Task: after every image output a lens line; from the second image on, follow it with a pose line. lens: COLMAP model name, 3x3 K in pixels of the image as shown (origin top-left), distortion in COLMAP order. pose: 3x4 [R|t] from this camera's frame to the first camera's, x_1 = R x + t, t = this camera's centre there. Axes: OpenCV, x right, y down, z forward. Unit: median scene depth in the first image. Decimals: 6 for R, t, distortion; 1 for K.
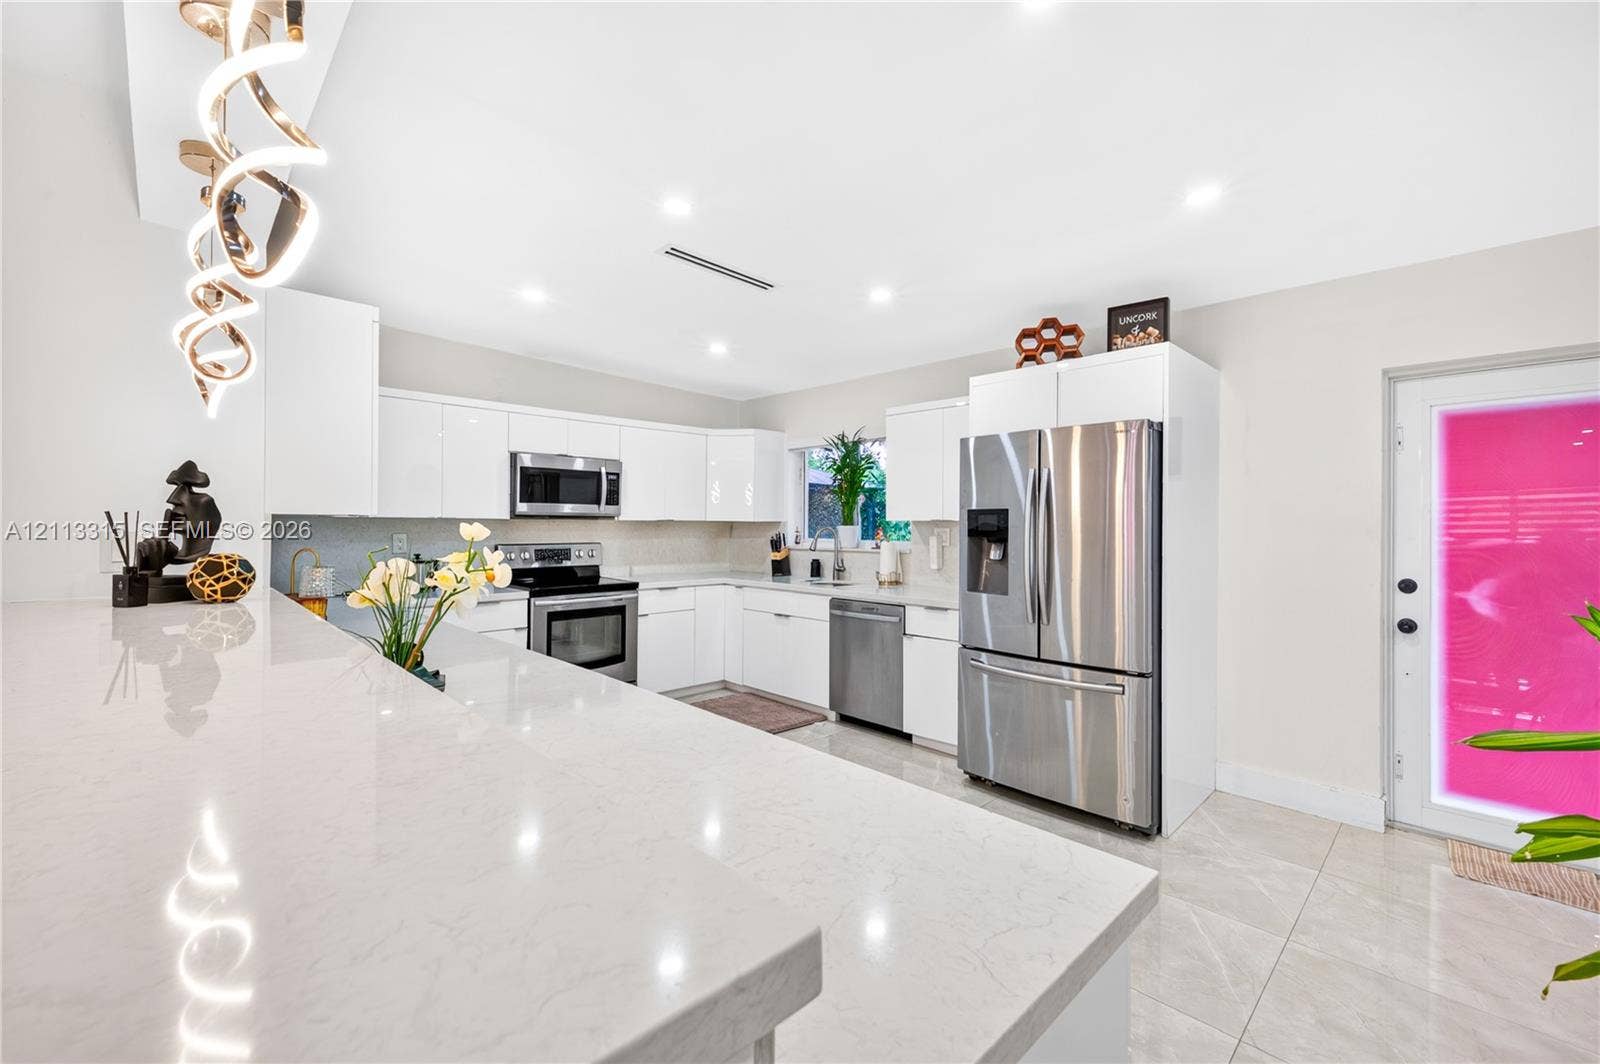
lens RADIAL K [[663.0, 0, 792.3], [0, 663.0, 524.9], [0, 0, 1]] dist [-0.000953, -0.000102]
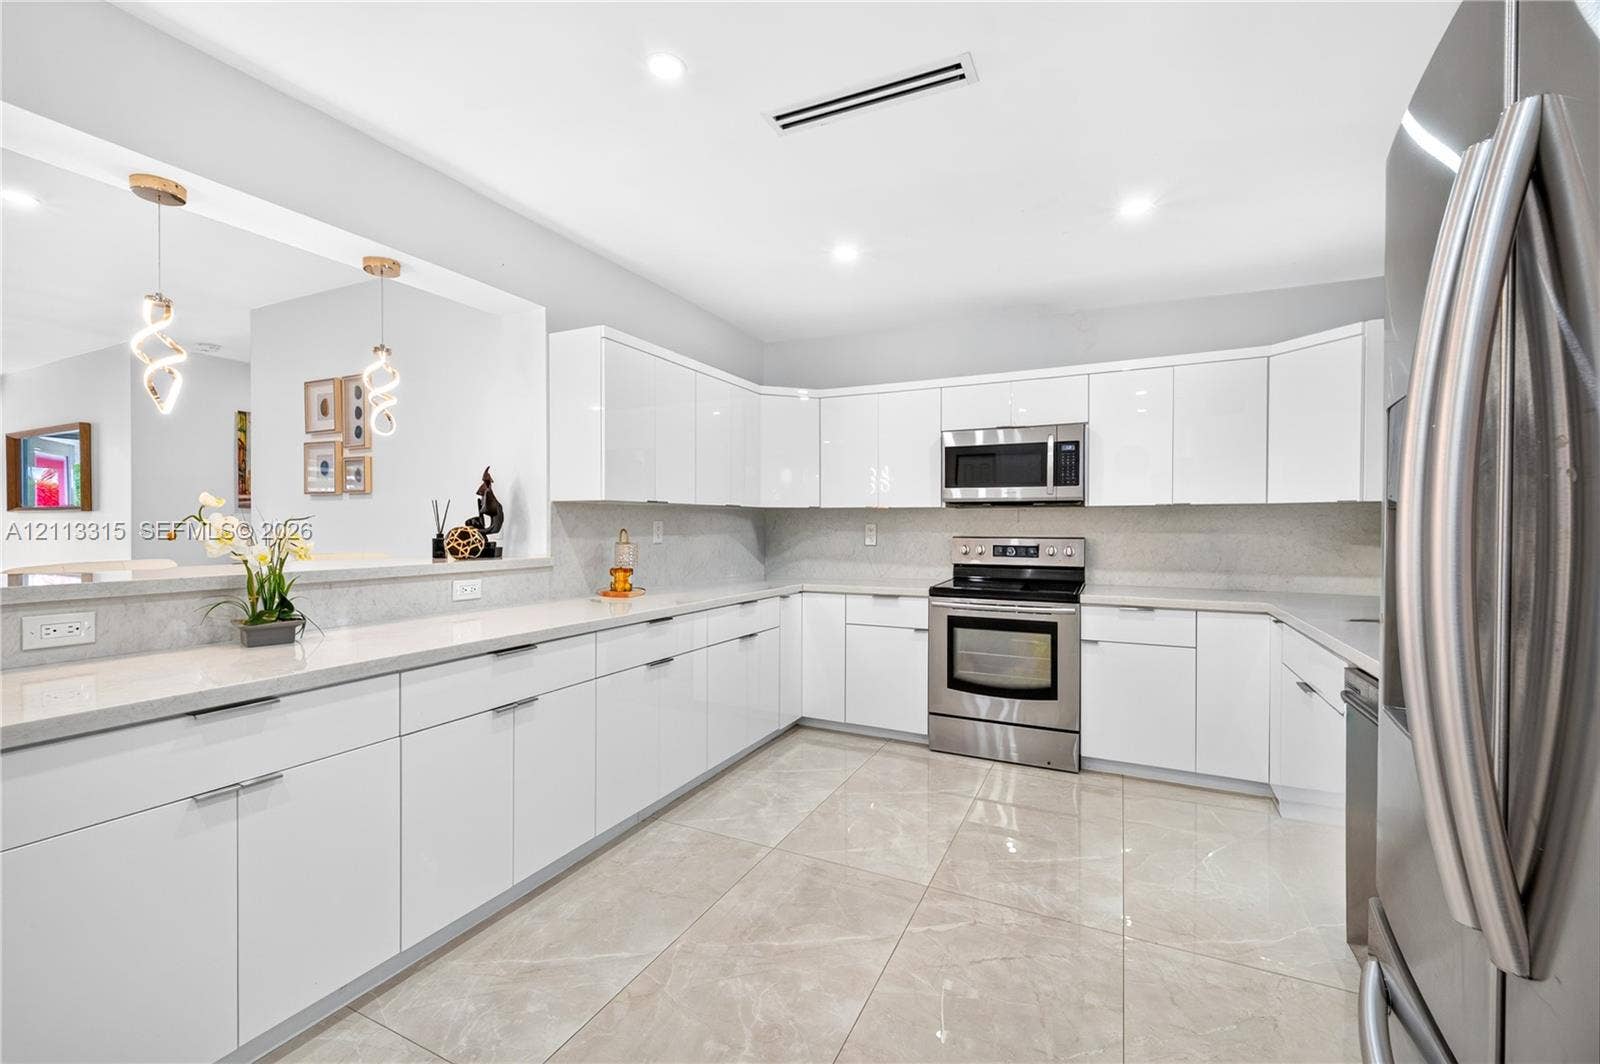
lens RADIAL K [[646.6, 0, 800.0], [0, 646.6, 532.0], [0, 0, 1]] dist [-0.001595, -0.000123]
pose [[0.345802, 0.002020, -0.938305, 0.304028], [-0.001803, 0.999997, 0.001488, 0.021672], [0.938306, 0.001177, 0.345805, 0.483038]]
